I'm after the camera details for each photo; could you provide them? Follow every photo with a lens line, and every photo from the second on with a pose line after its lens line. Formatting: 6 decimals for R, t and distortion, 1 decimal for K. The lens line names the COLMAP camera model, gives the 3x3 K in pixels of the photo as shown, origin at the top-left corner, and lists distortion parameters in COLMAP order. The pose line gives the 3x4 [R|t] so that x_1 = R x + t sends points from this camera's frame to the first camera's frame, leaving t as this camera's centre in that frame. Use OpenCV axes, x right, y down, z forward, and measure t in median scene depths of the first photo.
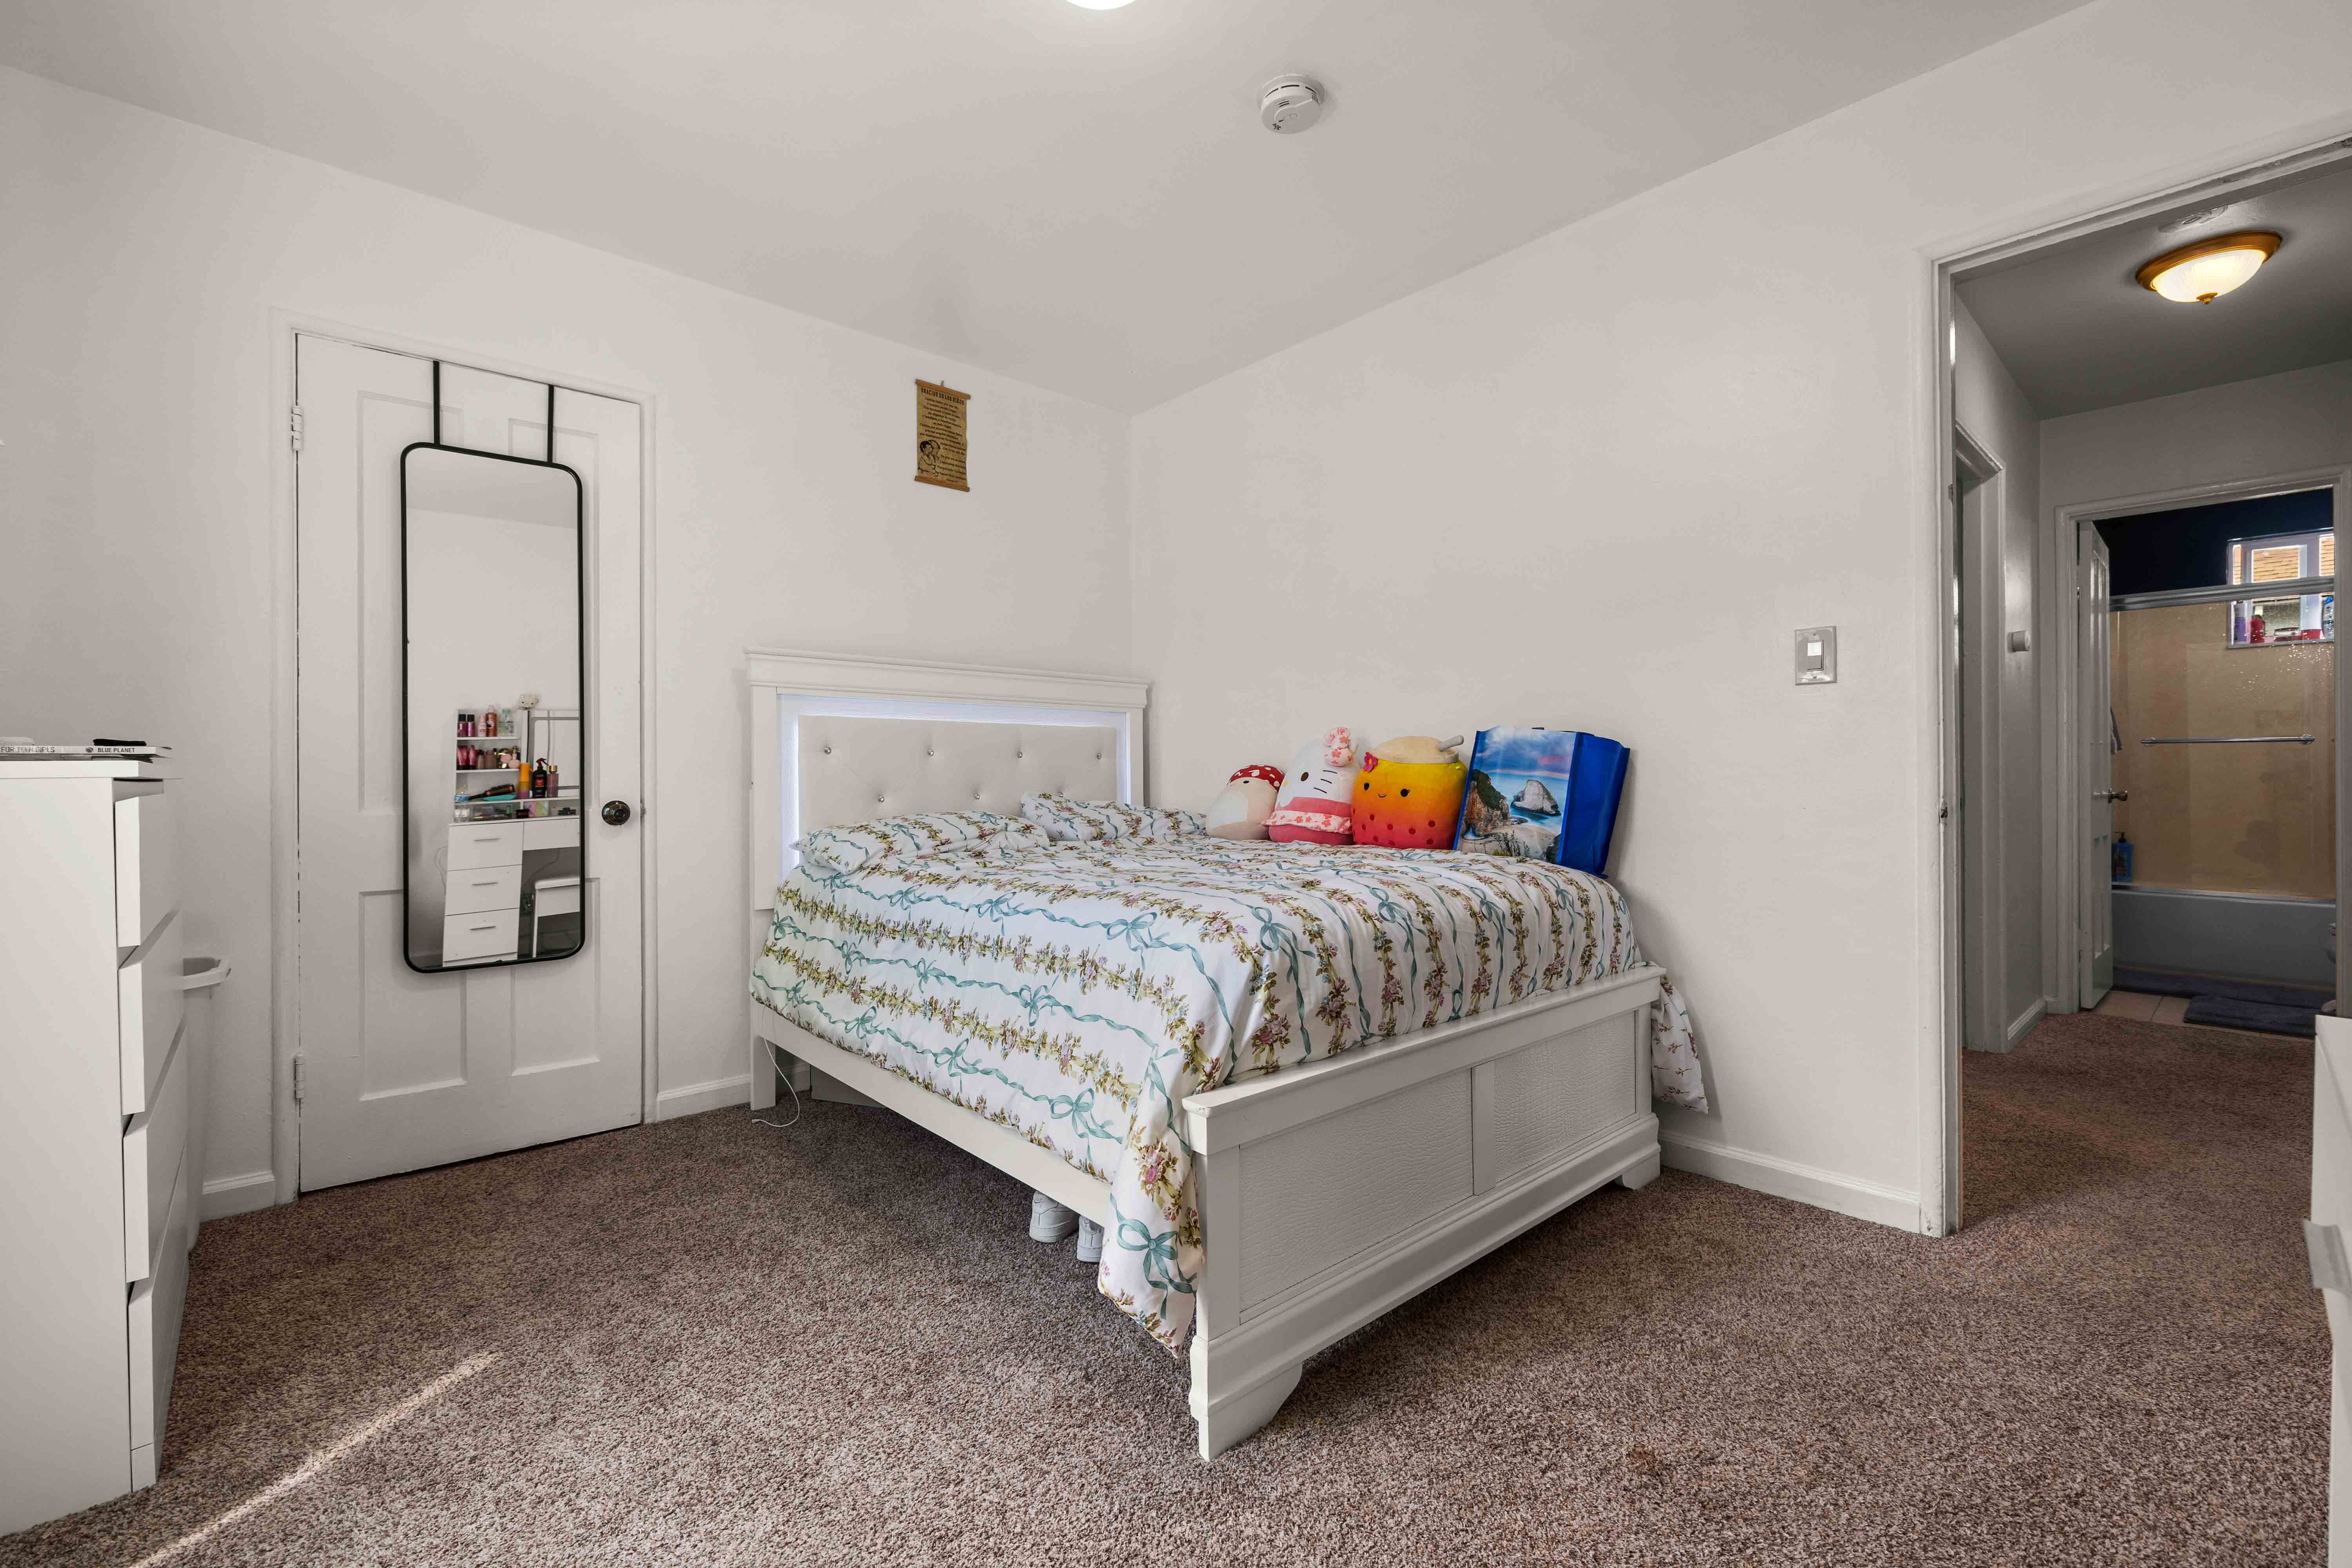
lens RADIAL K [[993.2, 0, 1176.0], [0, 993.2, 784.0], [0, 0, 1]] dist [0.003612, 0.000344]
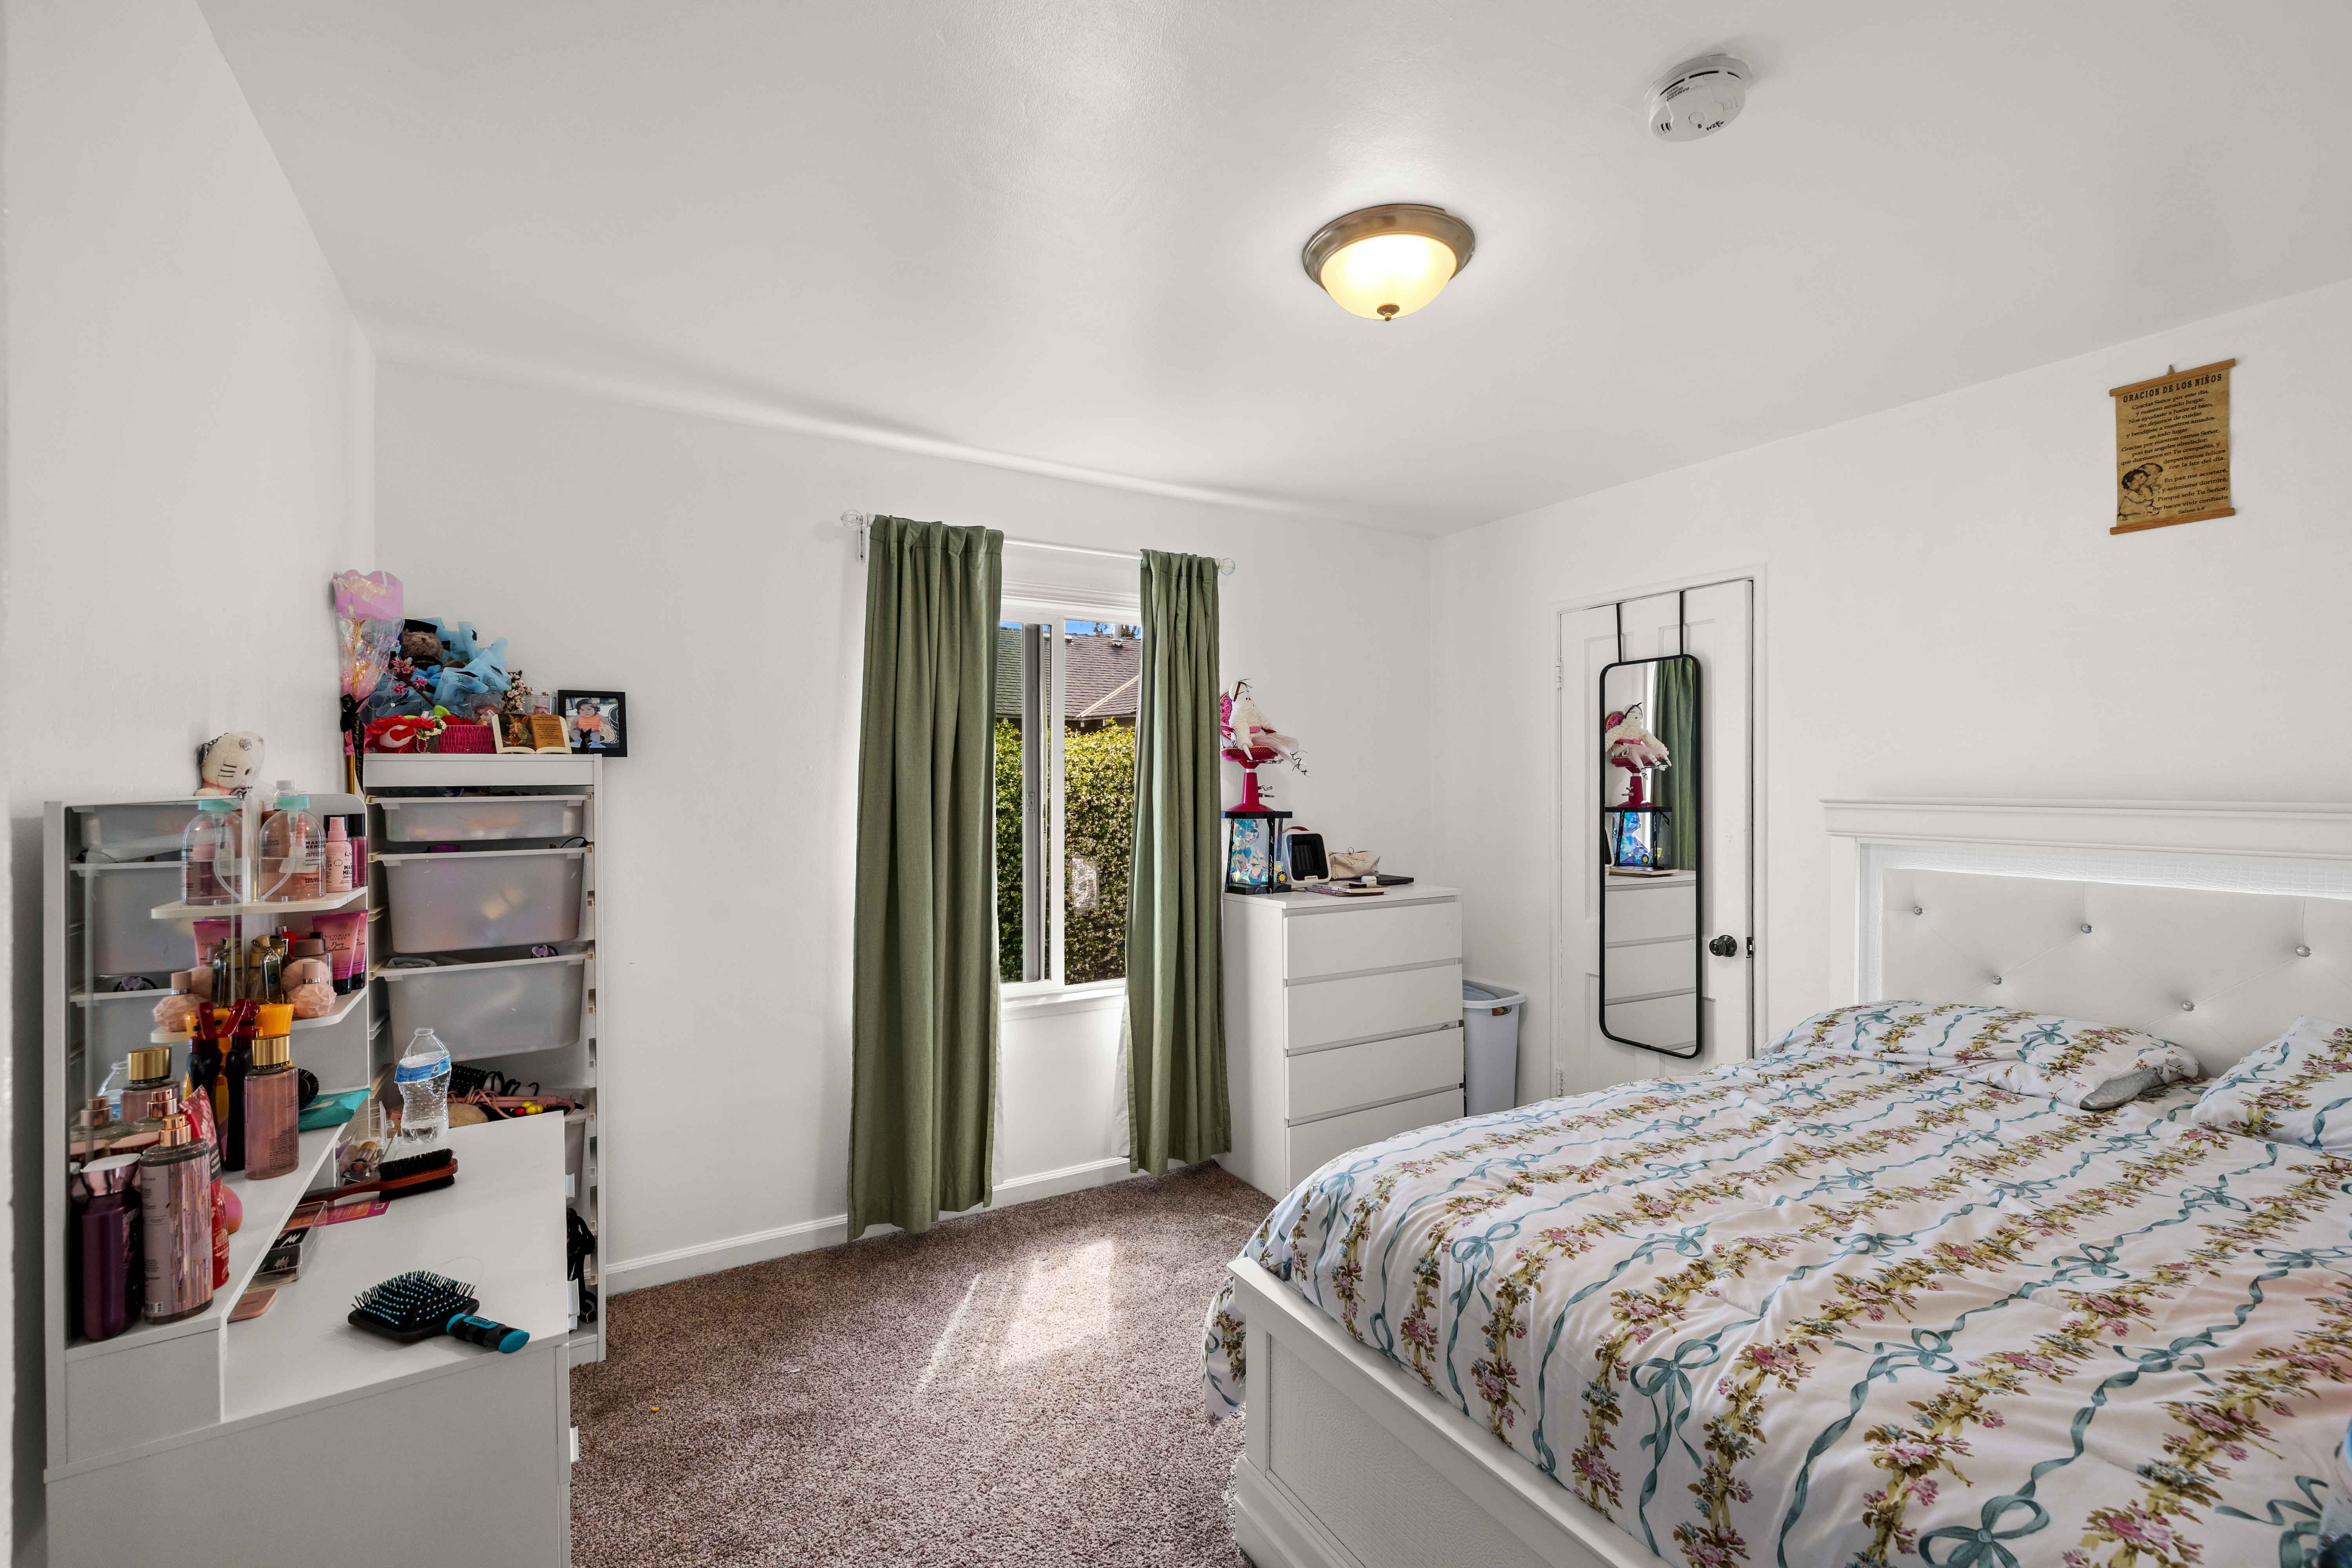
lens RADIAL K [[993.2, 0, 1176.0], [0, 993.2, 784.0], [0, 0, 1]] dist [0.003612, 0.000344]
pose [[-0.197539, 0.006876, -0.980271, 0.749470], [-0.003149, 0.999966, 0.007649, -0.180269], [0.980290, 0.004598, -0.197510, 0.668011]]
